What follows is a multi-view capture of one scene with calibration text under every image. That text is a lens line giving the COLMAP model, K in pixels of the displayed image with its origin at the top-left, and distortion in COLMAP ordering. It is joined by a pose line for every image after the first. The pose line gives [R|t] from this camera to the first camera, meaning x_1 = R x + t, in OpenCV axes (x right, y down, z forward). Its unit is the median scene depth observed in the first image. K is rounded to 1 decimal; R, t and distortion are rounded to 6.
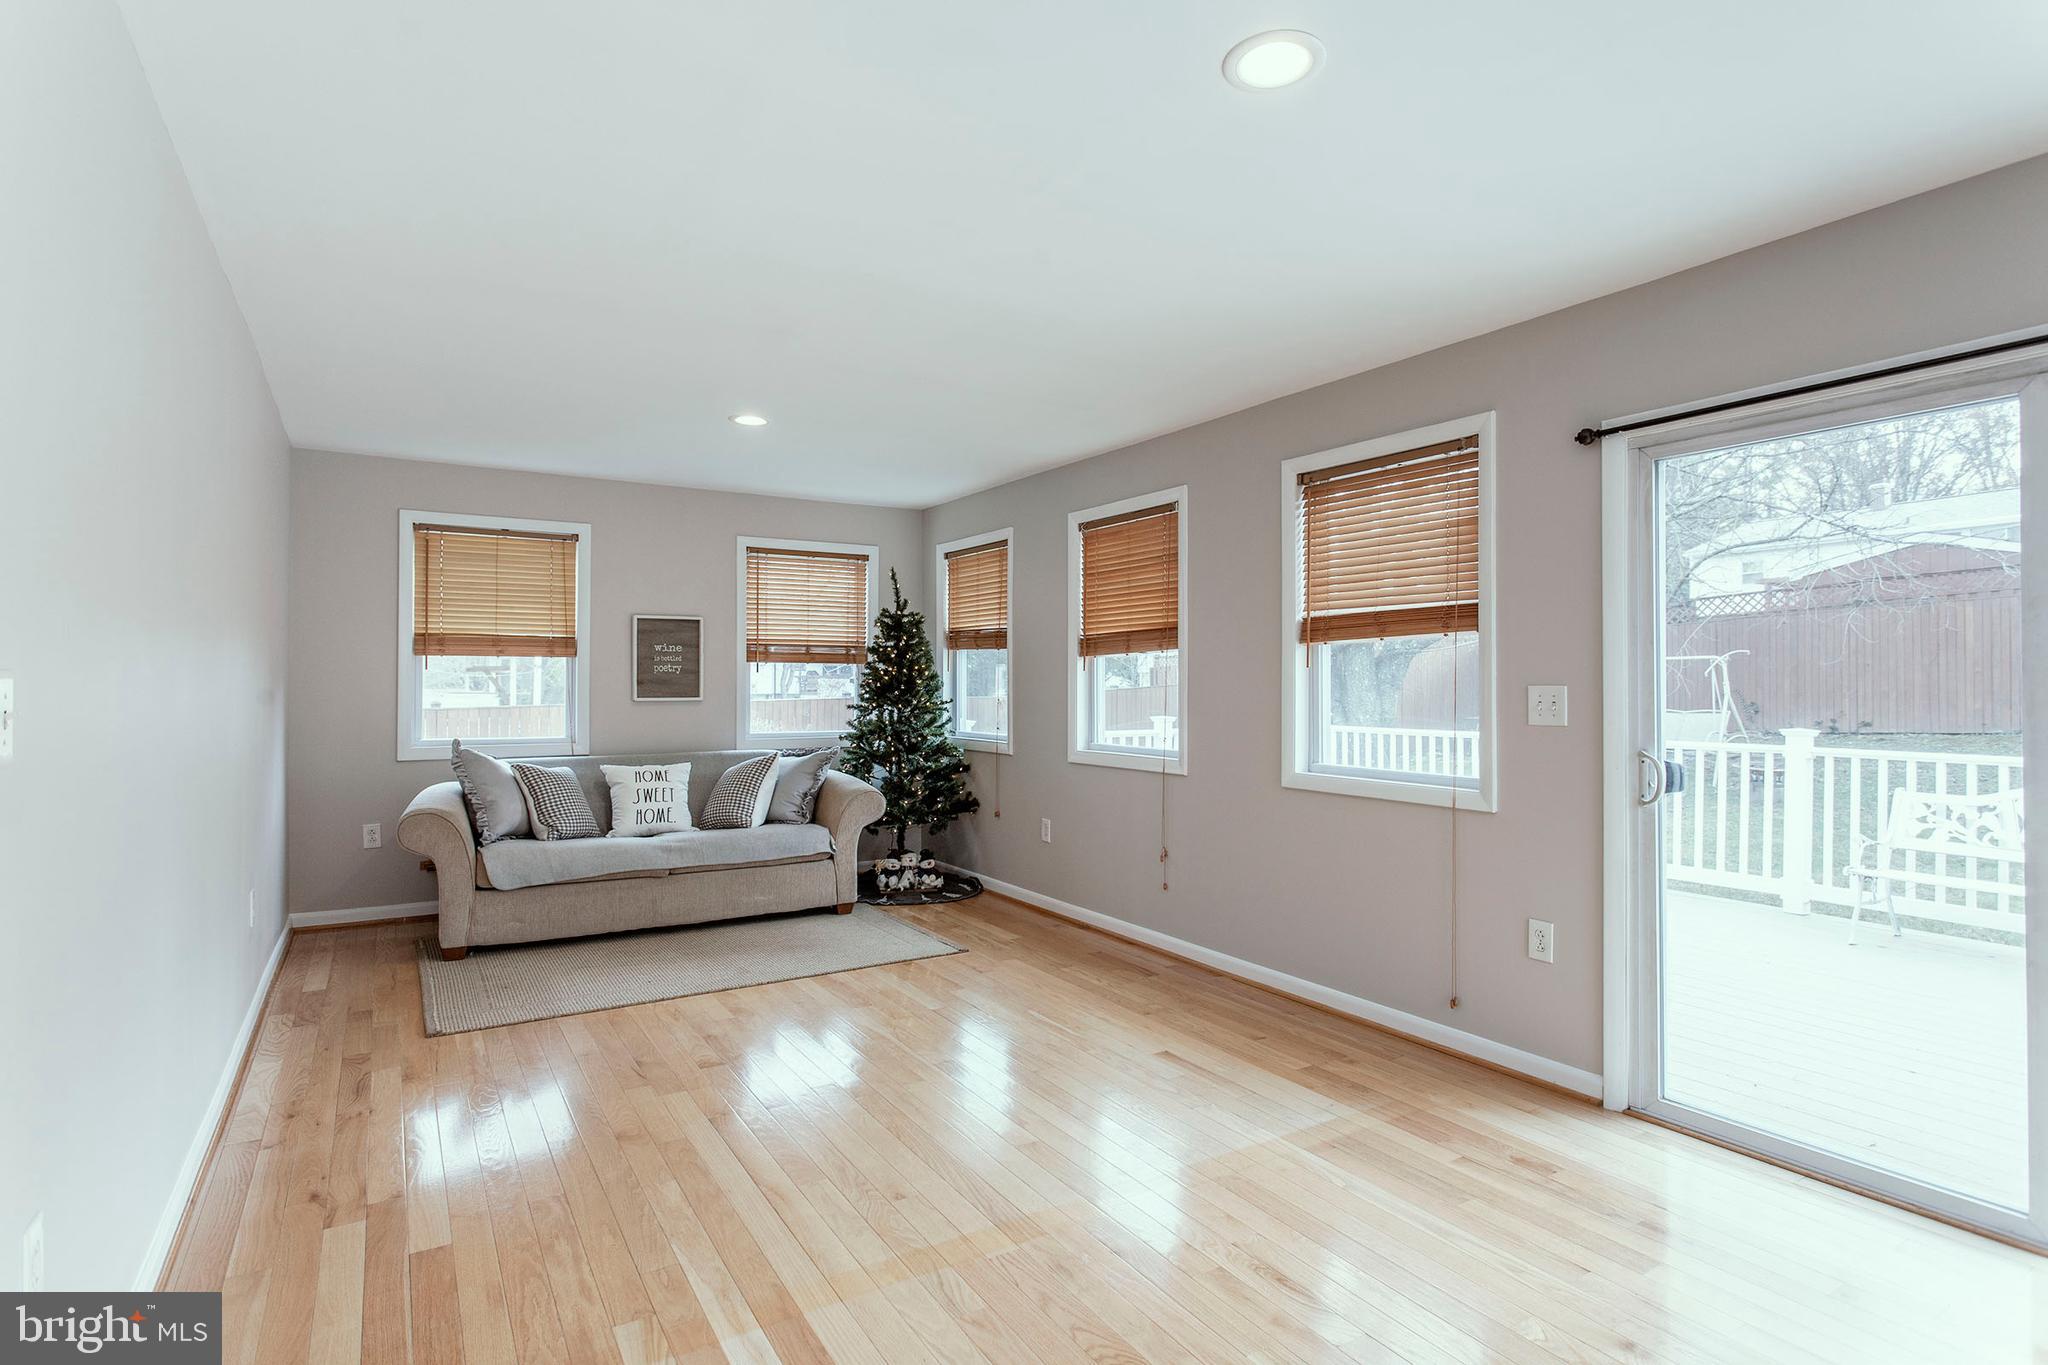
lens RADIAL K [[1020.1, 0, 1019.4], [0, 1020.1, 687.7], [0, 0, 1]] dist [-0.012618, 0.005587]
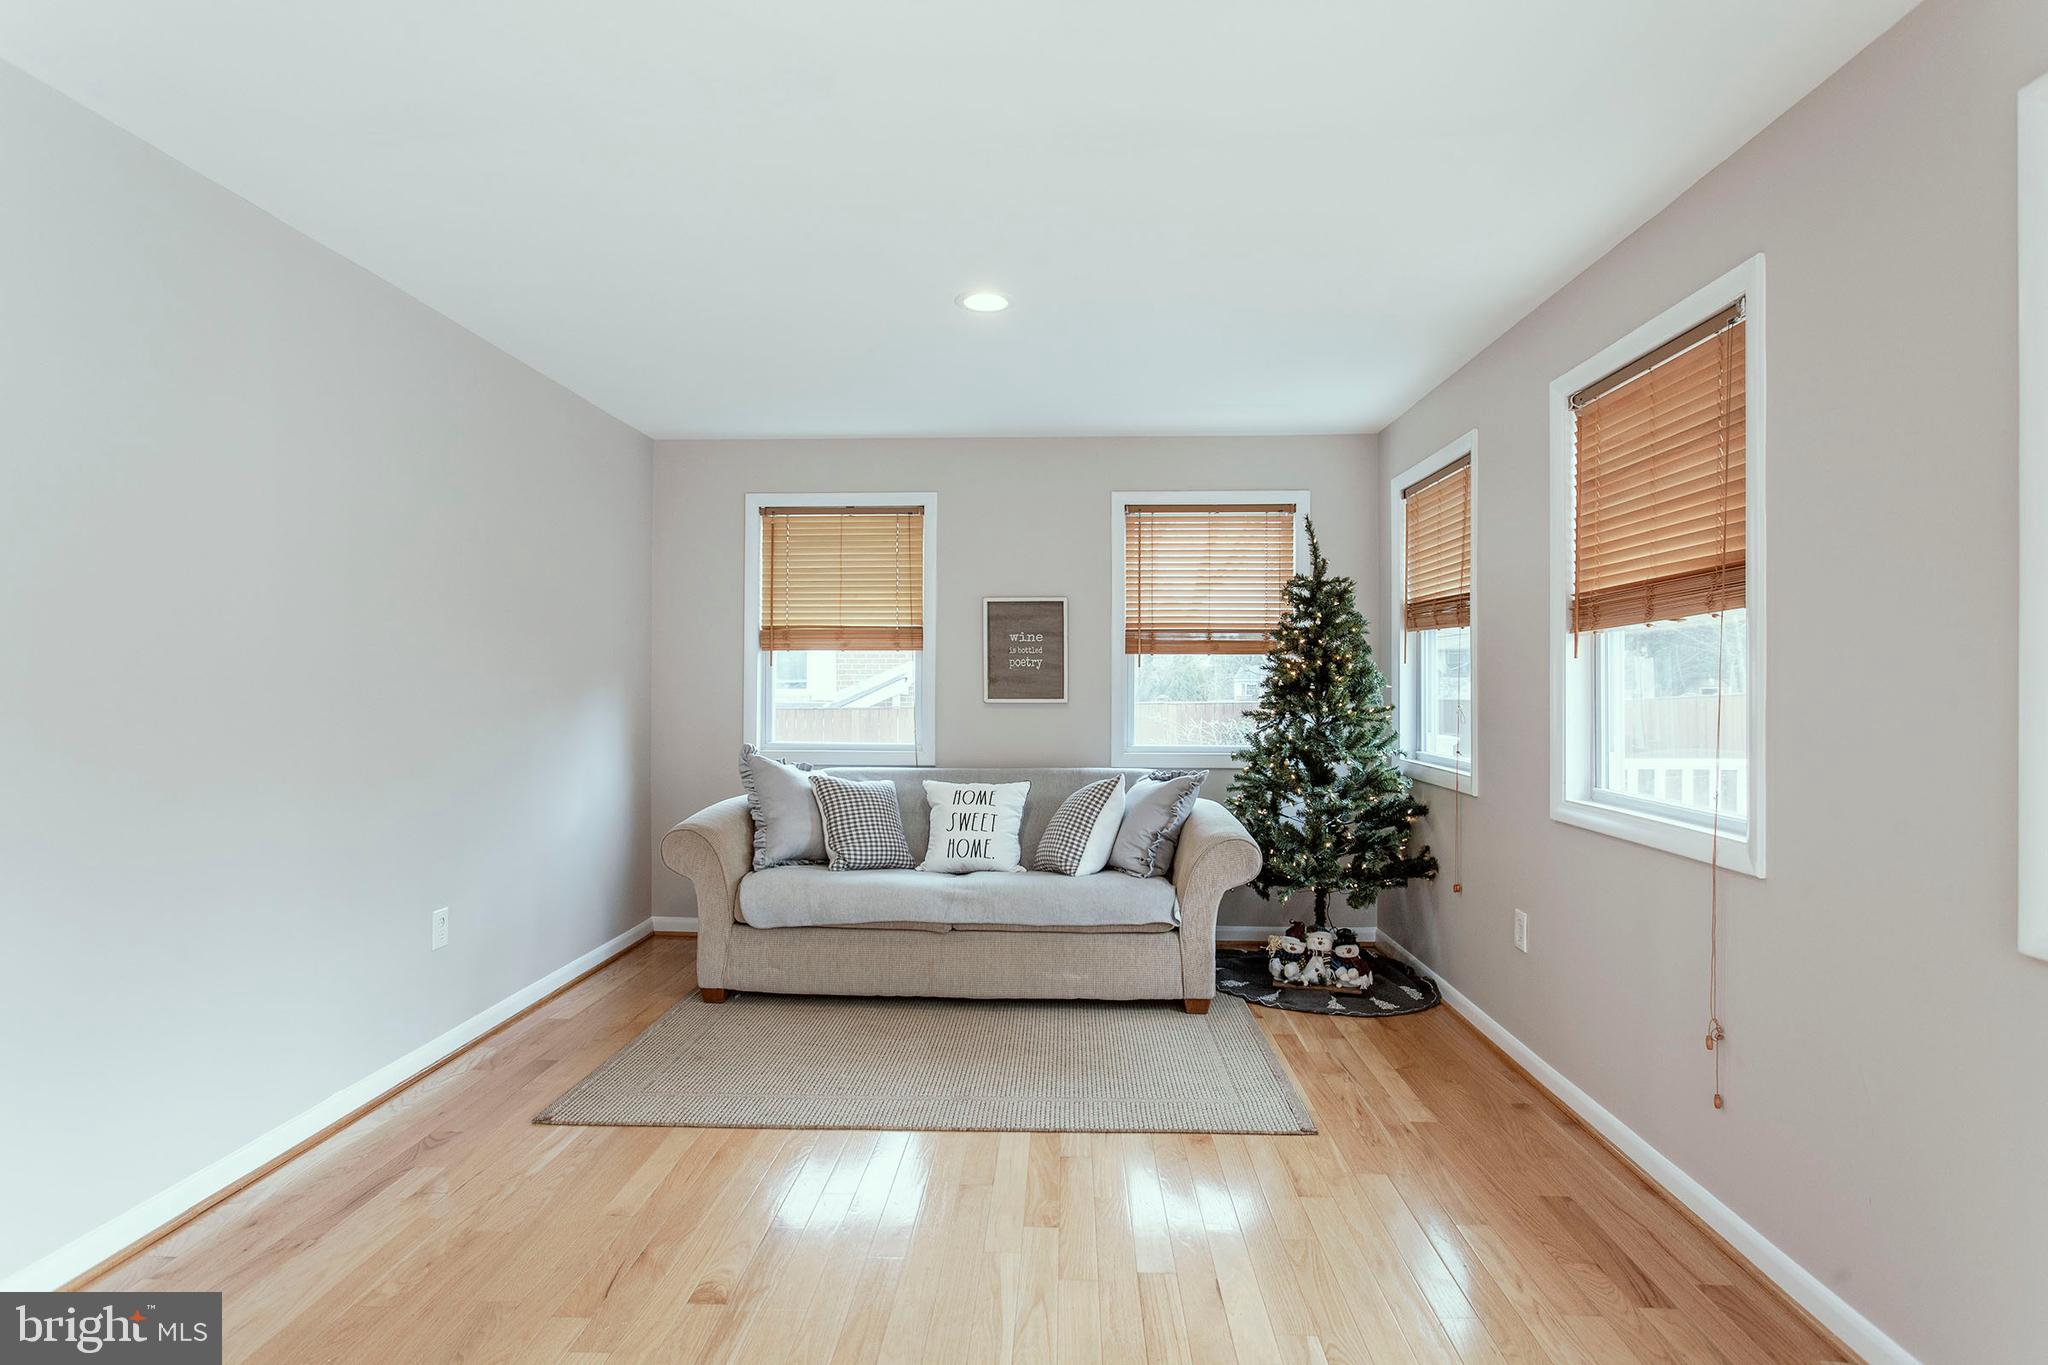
lens RADIAL K [[1020.1, 0, 1032.5], [0, 1020.1, 678.9], [0, 0, 1]] dist [-0.012618, 0.005587]
pose [[0.828304, -0.001439, -0.560278, 0.124599], [-0.002770, 0.999974, -0.006663, -0.000625], [0.560273, 0.007071, 0.828278, 0.363747]]
